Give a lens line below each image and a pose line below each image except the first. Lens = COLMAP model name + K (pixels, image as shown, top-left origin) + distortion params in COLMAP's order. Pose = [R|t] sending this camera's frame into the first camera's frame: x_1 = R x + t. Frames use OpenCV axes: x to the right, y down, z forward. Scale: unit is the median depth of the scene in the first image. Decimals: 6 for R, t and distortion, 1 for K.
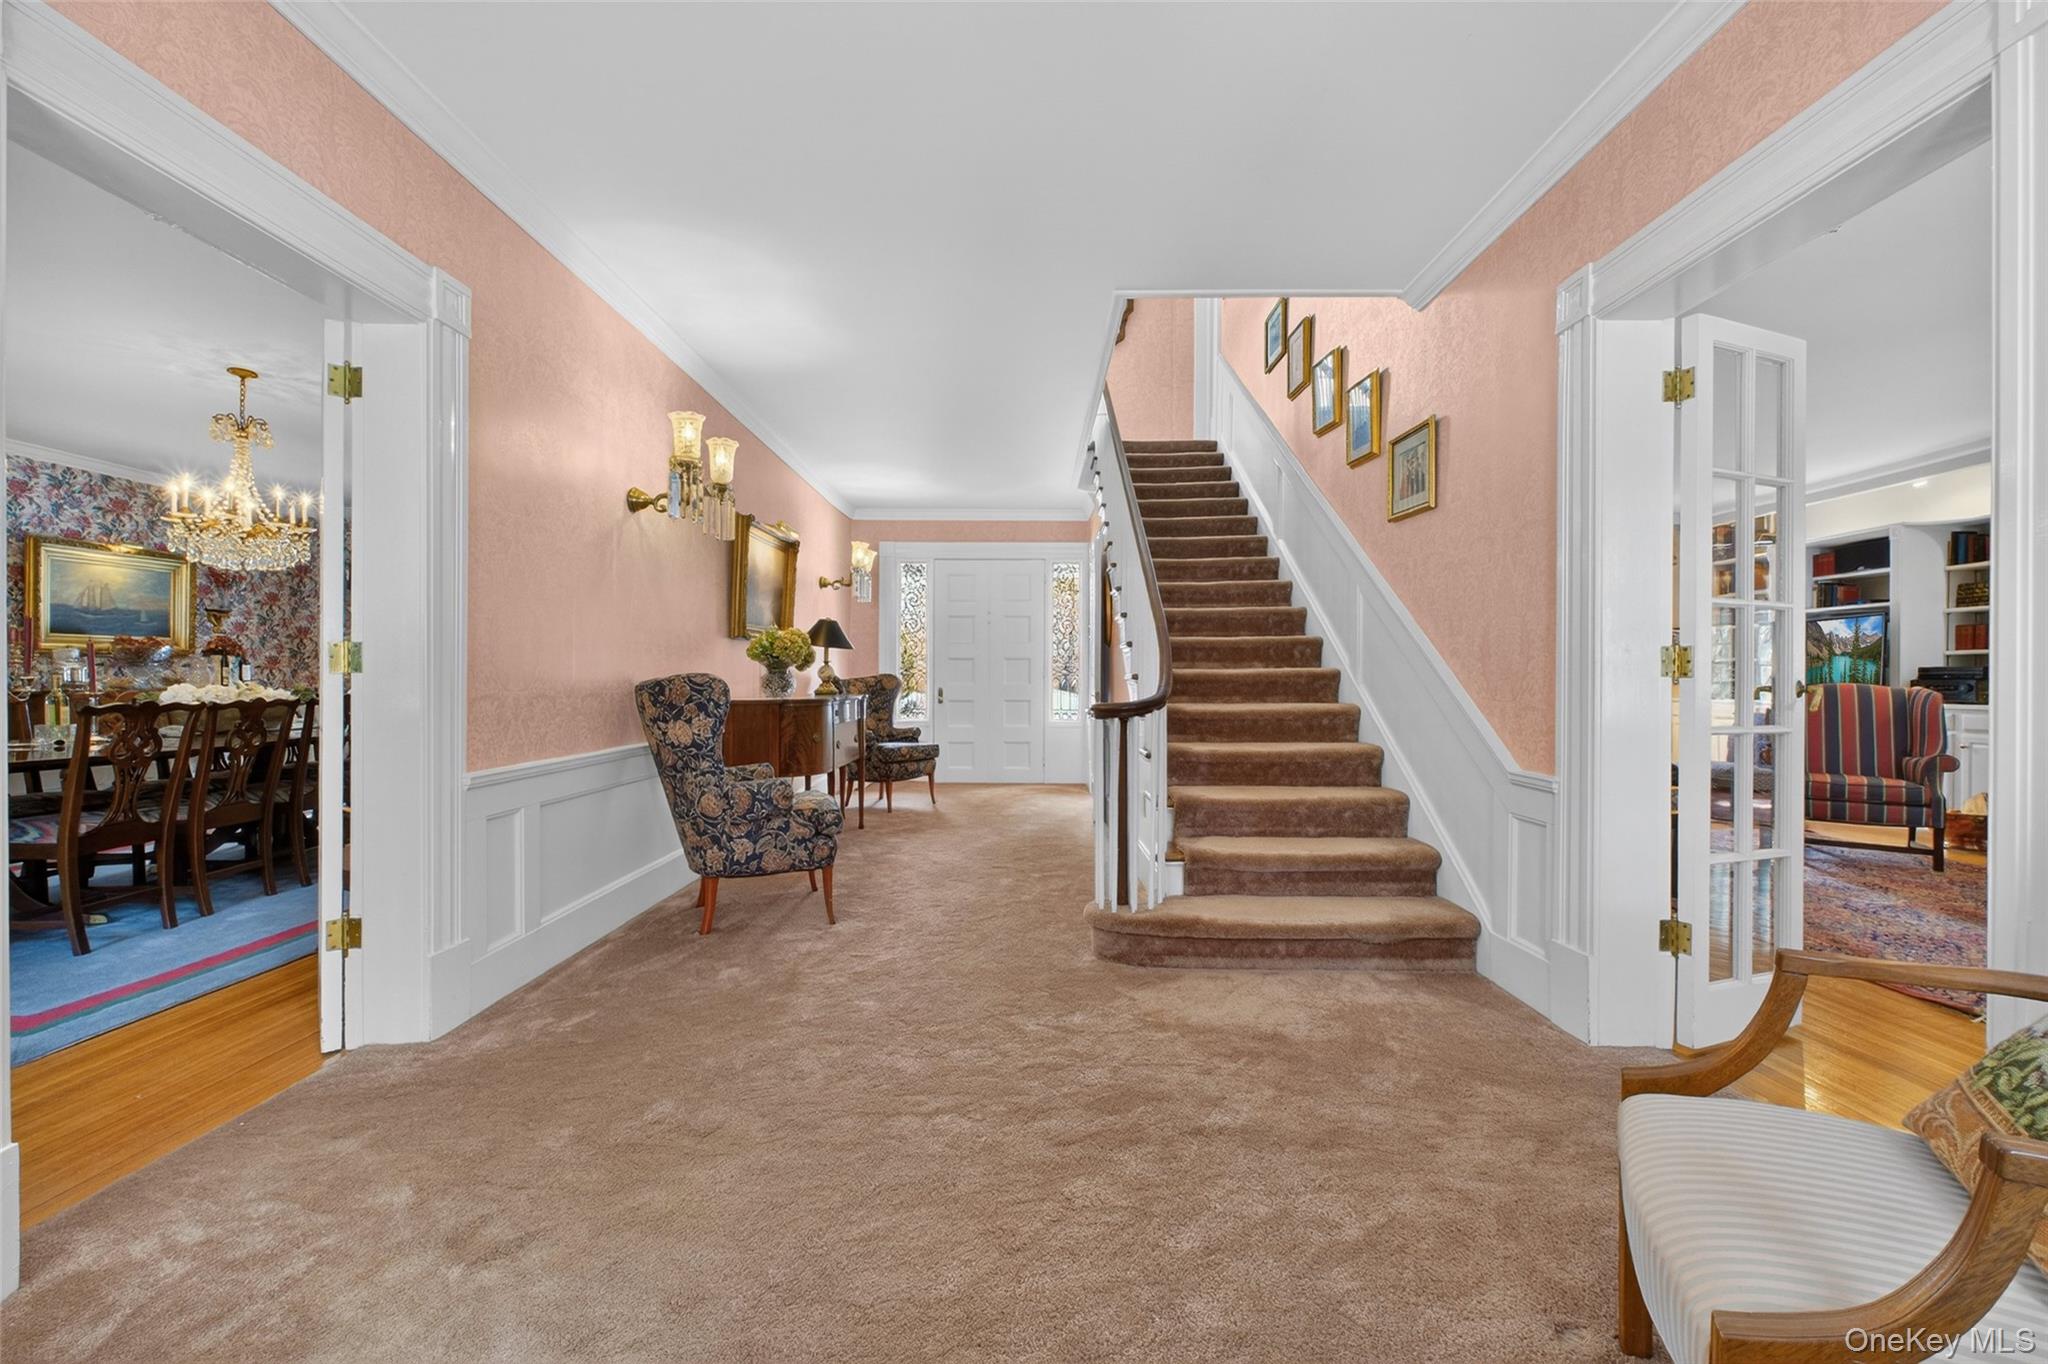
lens RADIAL K [[880.8, 0, 1033.7], [0, 880.8, 683.8], [0, 0, 1]] dist [0.000711, -0.000222]
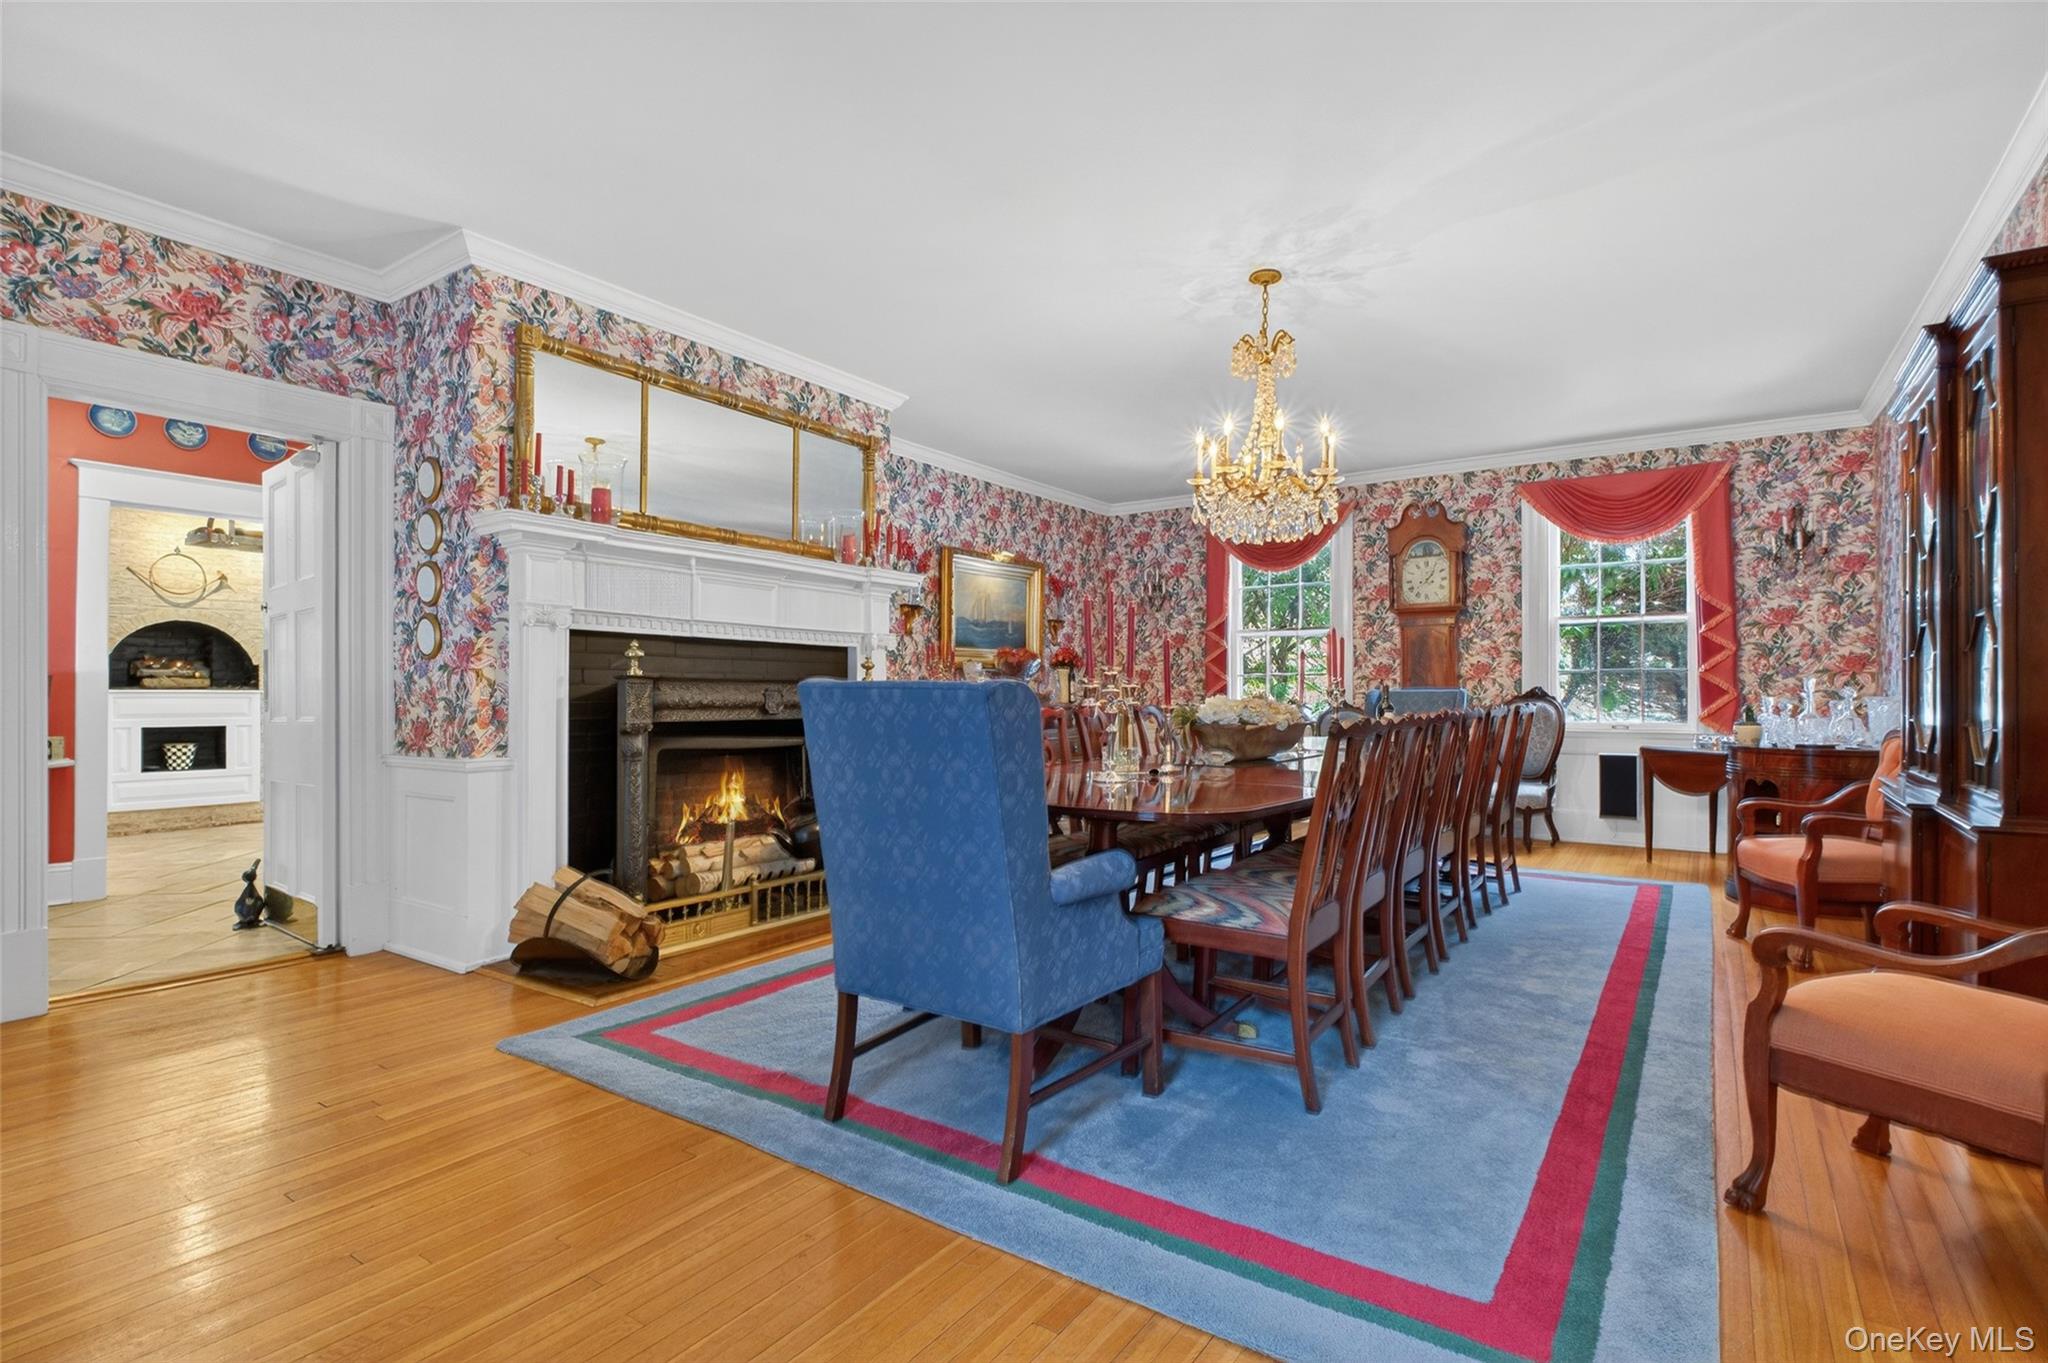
lens RADIAL K [[1002.7, 0, 1018.6], [0, 1002.7, 685.9], [0, 0, 1]] dist [-0.000084, -0.000016]
pose [[0.817739, -0.012084, -0.575462, -0.412185], [0.002801, 0.999851, -0.017015, 0.003746], [0.575582, 0.012302, 0.817651, 0.135899]]
